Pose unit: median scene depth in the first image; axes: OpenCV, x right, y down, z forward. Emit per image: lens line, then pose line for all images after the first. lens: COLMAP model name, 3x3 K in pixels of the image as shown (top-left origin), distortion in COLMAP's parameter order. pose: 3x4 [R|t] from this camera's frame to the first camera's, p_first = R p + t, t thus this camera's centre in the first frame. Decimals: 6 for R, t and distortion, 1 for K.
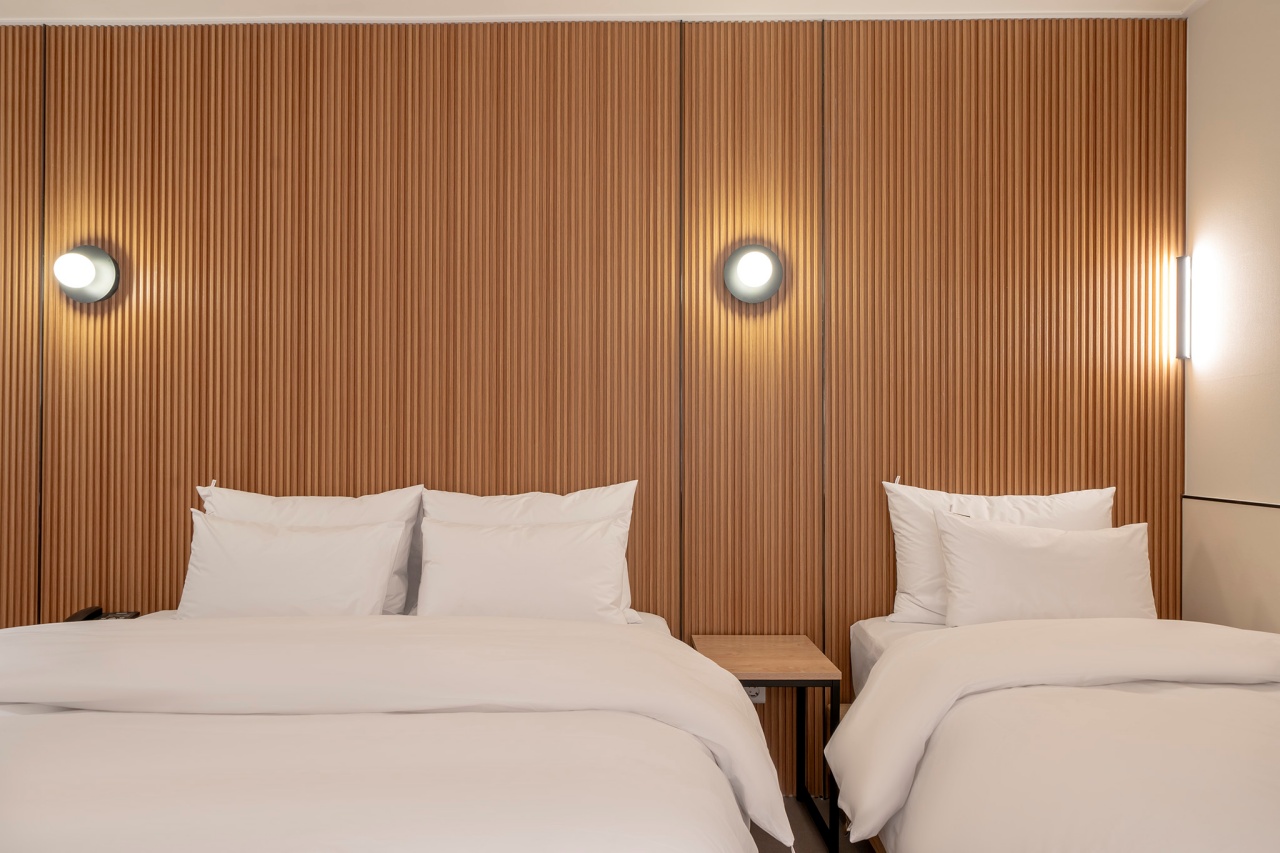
lens RADIAL K [[1046.2, 0, 640.3], [0, 1046.2, 430.8], [0, 0, 1]] dist [-0.000656, -0.003079]
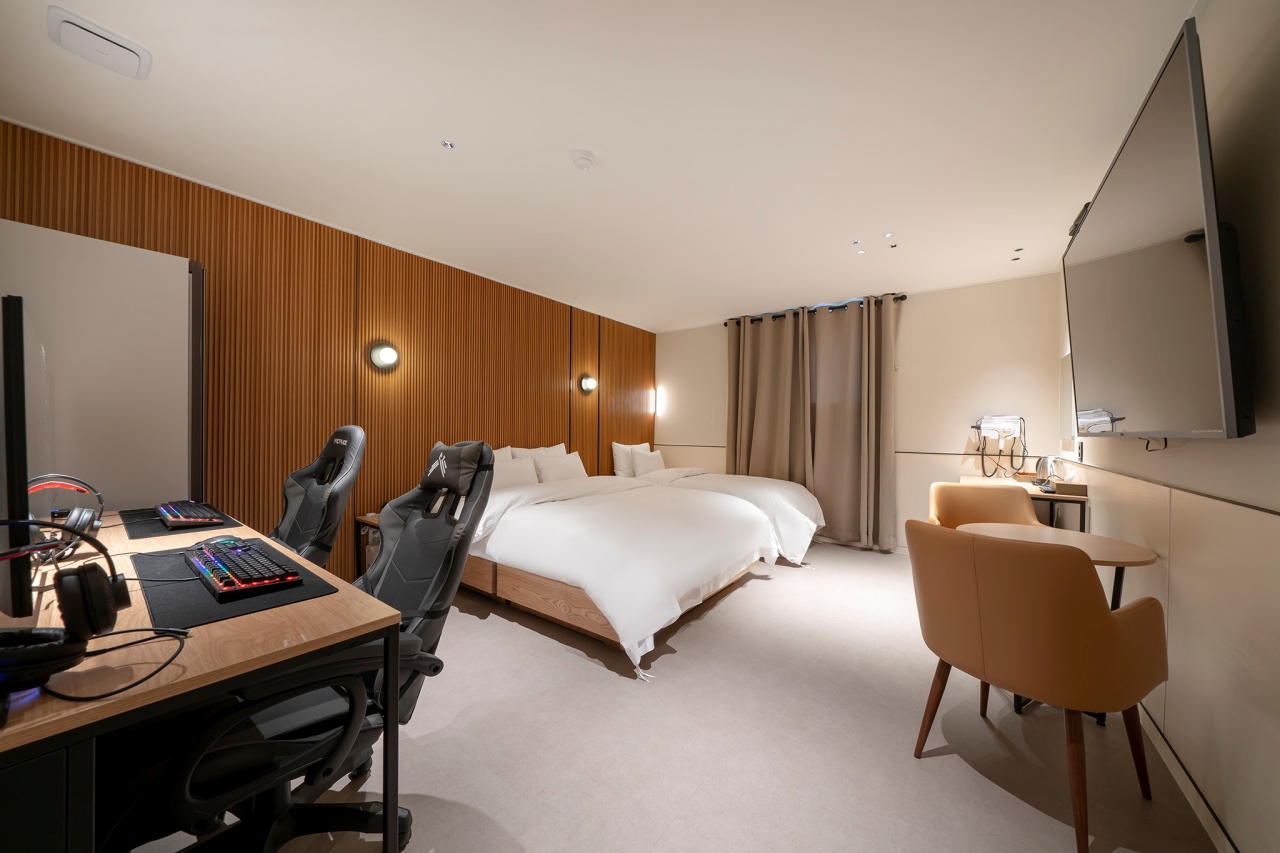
lens RADIAL K [[437.7, 0, 637.2], [0, 437.7, 429.2], [0, 0, 1]] dist [-0.002732, -0.000002]
pose [[0.611061, 0.019089, 0.791354, -0.929580], [-0.018901, 0.999776, -0.009522, 0.015562], [-0.791358, -0.009138, 0.611285, -0.034848]]
